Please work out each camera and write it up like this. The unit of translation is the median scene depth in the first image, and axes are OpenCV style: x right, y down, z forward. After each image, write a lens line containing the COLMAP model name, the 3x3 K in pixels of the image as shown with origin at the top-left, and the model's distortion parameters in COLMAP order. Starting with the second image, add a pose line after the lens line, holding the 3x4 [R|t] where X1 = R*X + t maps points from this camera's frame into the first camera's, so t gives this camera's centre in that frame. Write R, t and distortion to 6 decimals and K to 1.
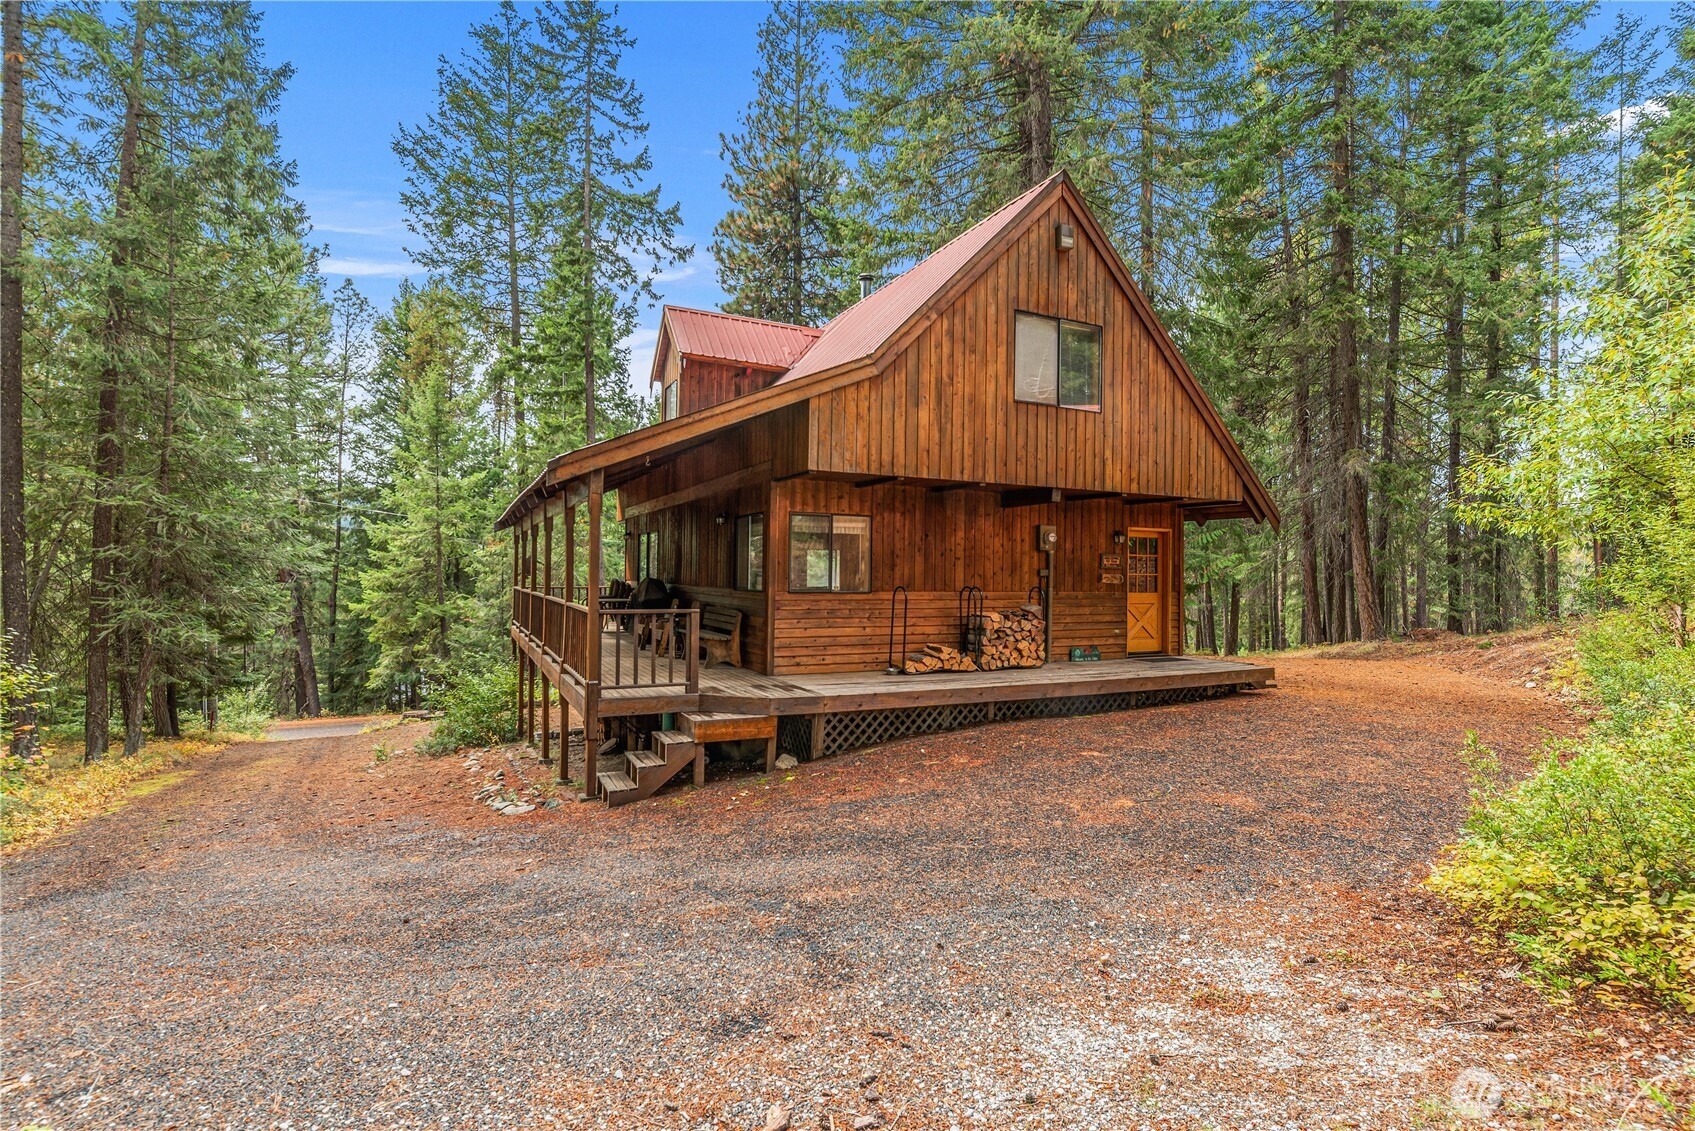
lens RADIAL K [[821.0, 0, 847.5], [0, 821.0, 565.5], [0, 0, 1]] dist [0.002630, 0.000248]
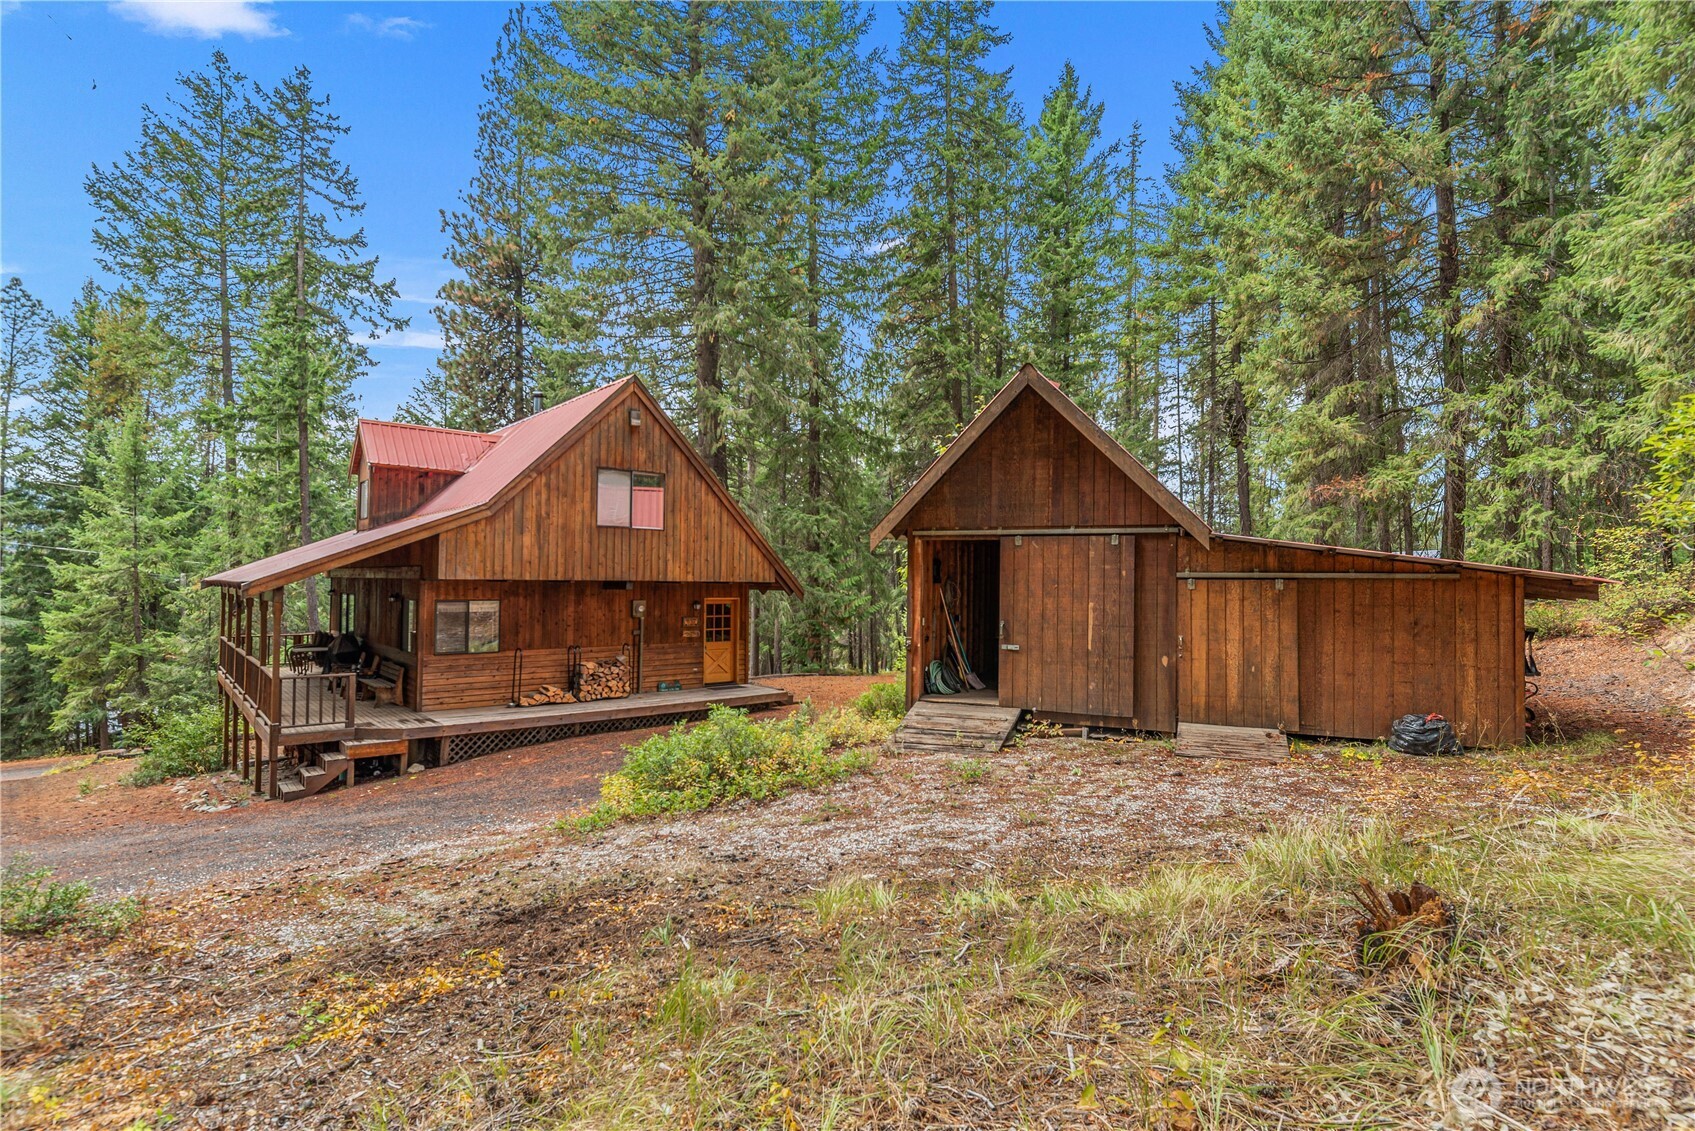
lens RADIAL K [[852.8, 0, 847.5], [0, 852.8, 565.5], [0, 0, 1]] dist [0.036021, -0.018600]
pose [[0.971994, 0.002059, 0.234996, 0.263569], [-0.000593, 0.999980, -0.006309, -0.108796], [-0.235005, 0.005993, 0.971976, -0.622221]]
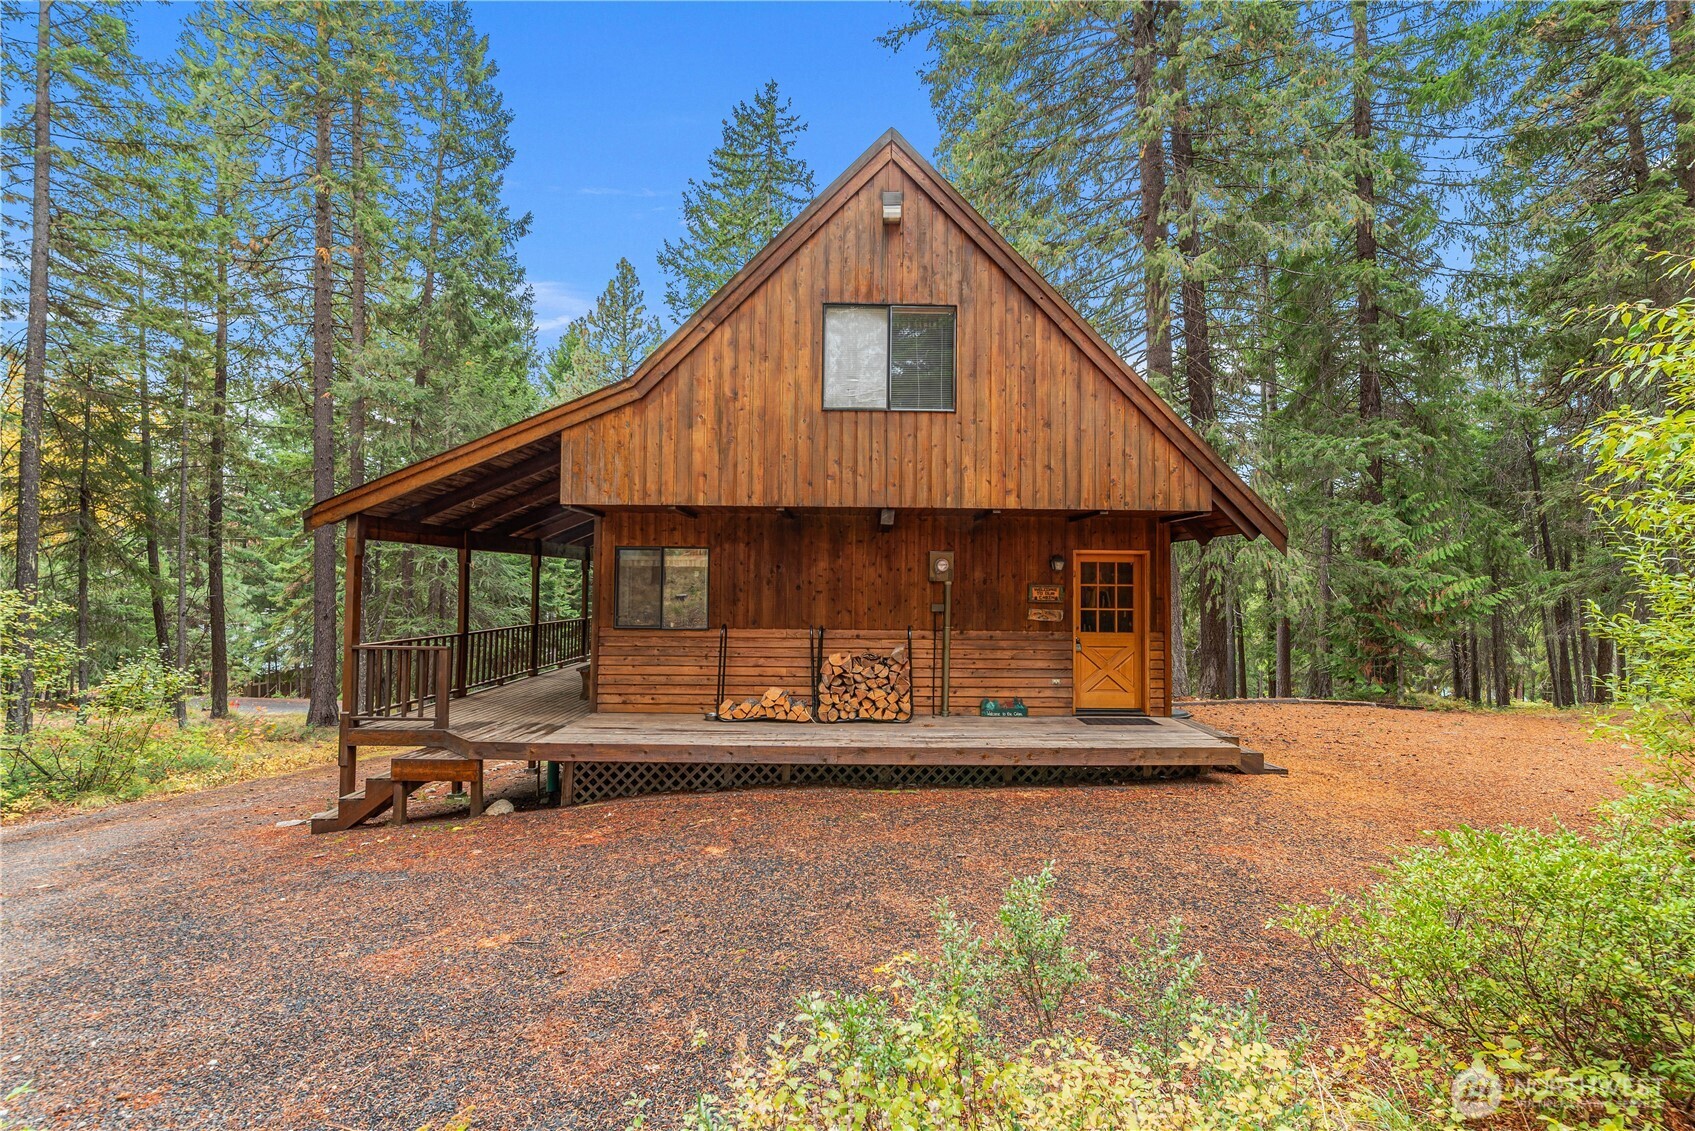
lens RADIAL K [[733.9, 0, 857.6], [0, 733.9, 566.5], [0, 0, 1]] dist [0.001369, -0.000462]
pose [[0.899783, -0.014500, -0.436097, 0.527231], [0.004548, 0.999705, -0.023857, -0.017119], [0.436315, 0.019482, 0.899583, 0.307683]]
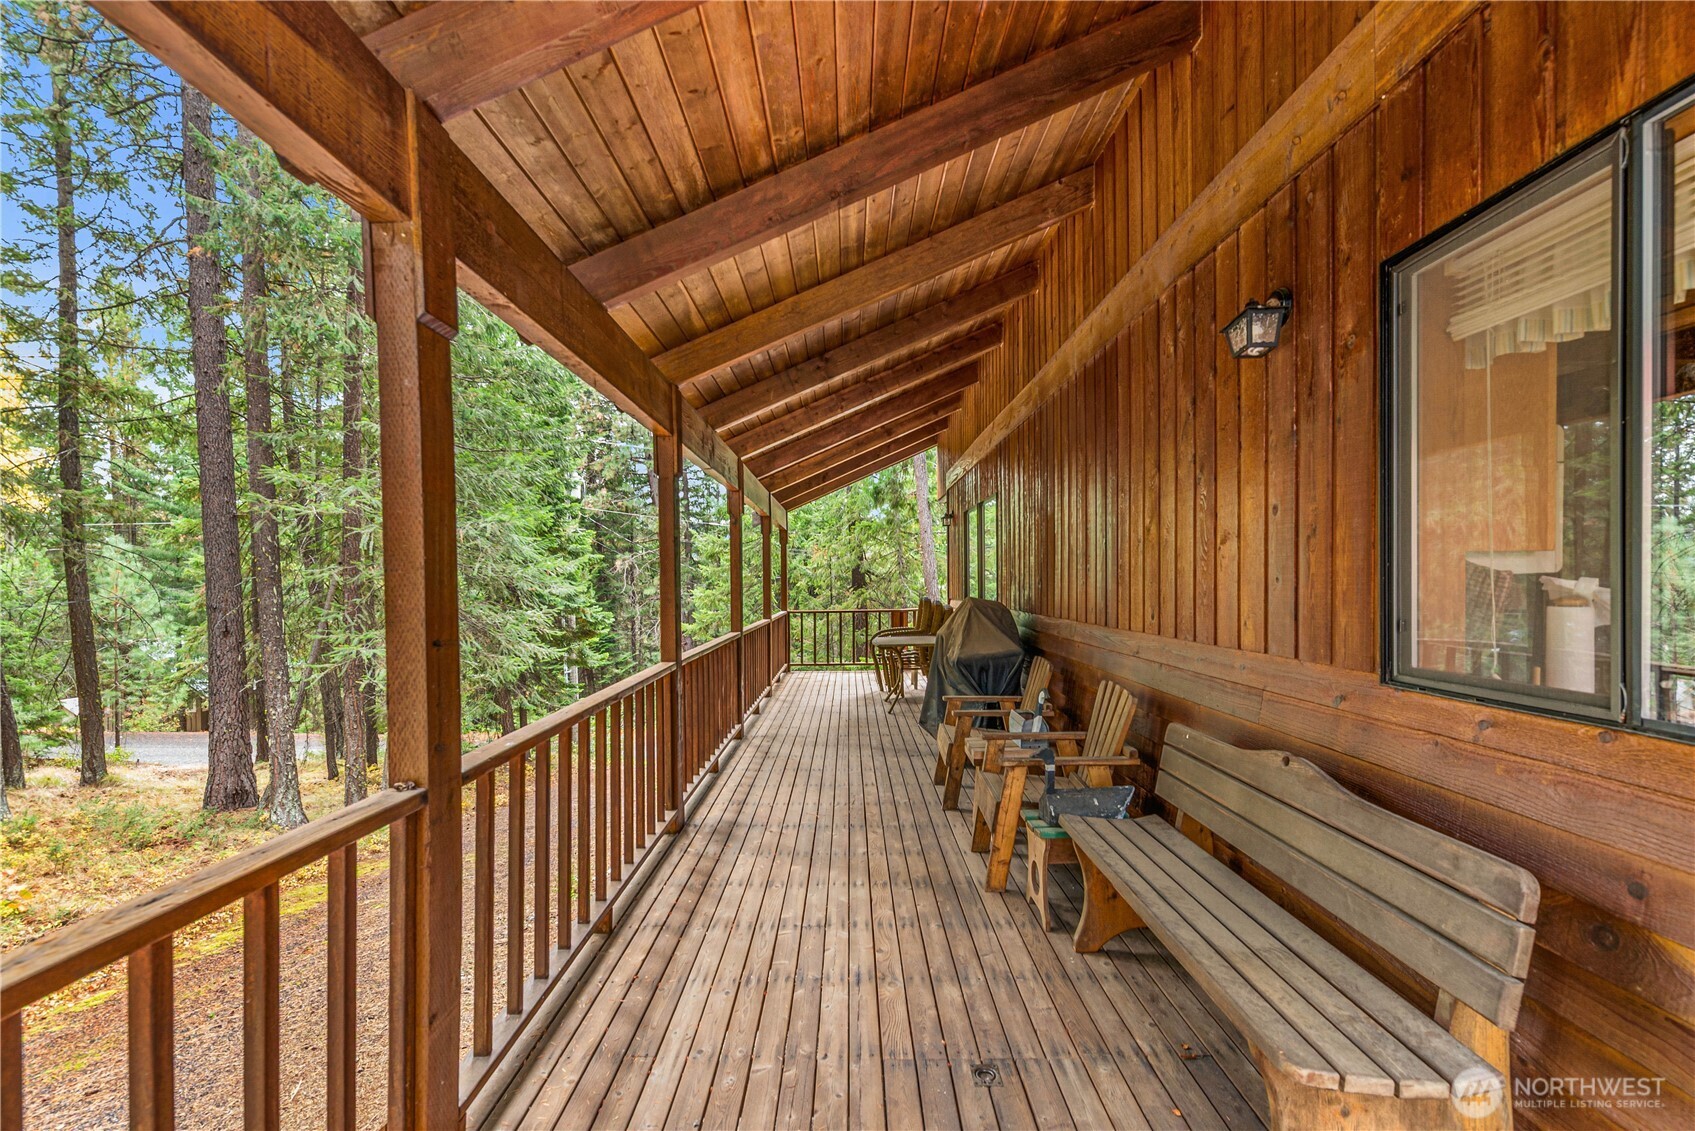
lens RADIAL K [[741.2, 0, 845.4], [0, 741.2, 600.0], [0, 0, 1]] dist [0.000304, -0.000142]
pose [[0.897216, -0.010687, -0.441462, -0.174394], [0.025610, 0.999284, 0.027857, 0.004294], [0.440848, -0.036299, 0.896847, 0.823843]]
